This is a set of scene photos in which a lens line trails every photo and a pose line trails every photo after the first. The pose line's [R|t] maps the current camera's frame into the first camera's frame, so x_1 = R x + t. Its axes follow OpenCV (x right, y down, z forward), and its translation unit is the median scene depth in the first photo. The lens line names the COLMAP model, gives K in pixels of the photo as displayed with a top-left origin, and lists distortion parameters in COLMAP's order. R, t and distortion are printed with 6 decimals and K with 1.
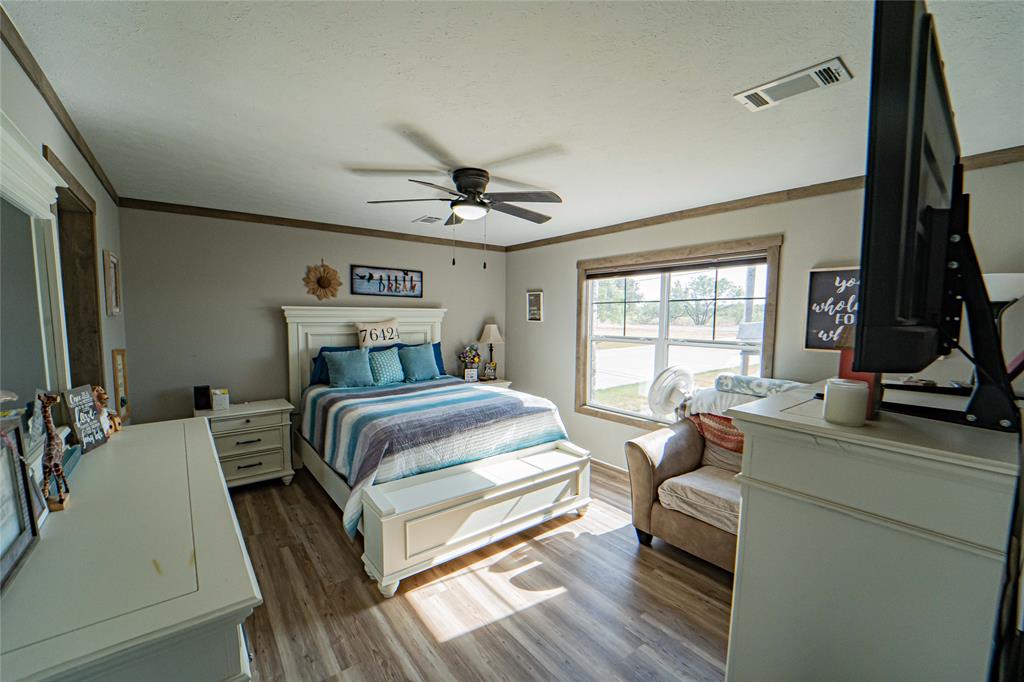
lens RADIAL K [[417.9, 0, 507.4], [0, 417.9, 341.8], [0, 0, 1]] dist [-0.022406, -0.000614]
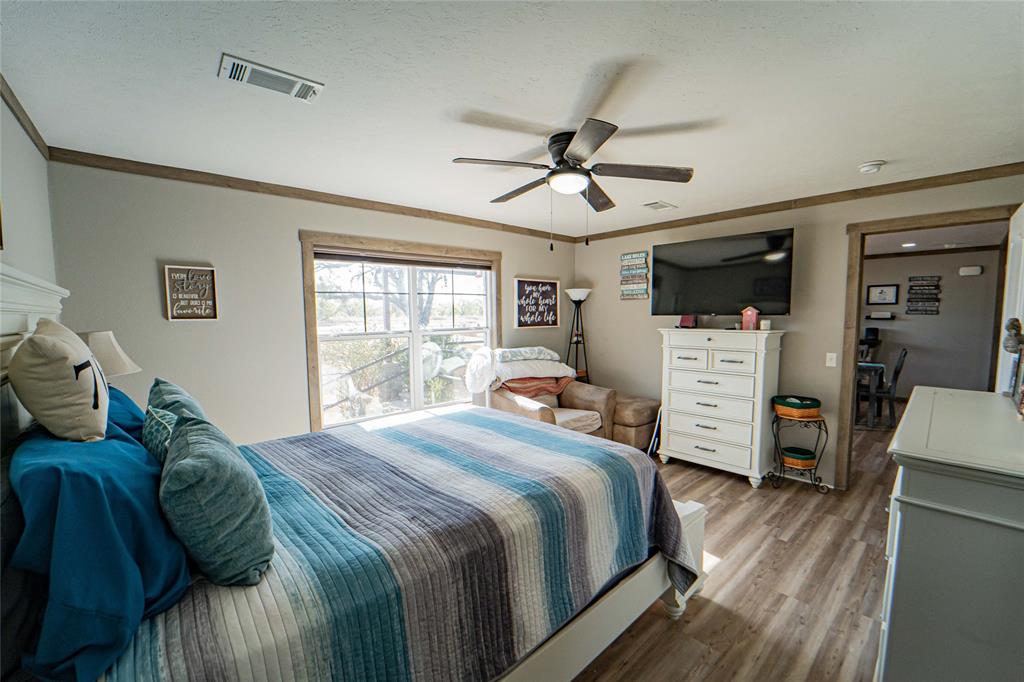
lens RADIAL K [[417.9, 0, 508.9], [0, 417.9, 347.6], [0, 0, 1]] dist [-0.022406, -0.000614]
pose [[-0.072601, -0.099444, 0.992391, -0.970142], [0.063990, 0.992502, 0.104136, -0.081137], [-0.995306, 0.071064, -0.065693, 1.211405]]
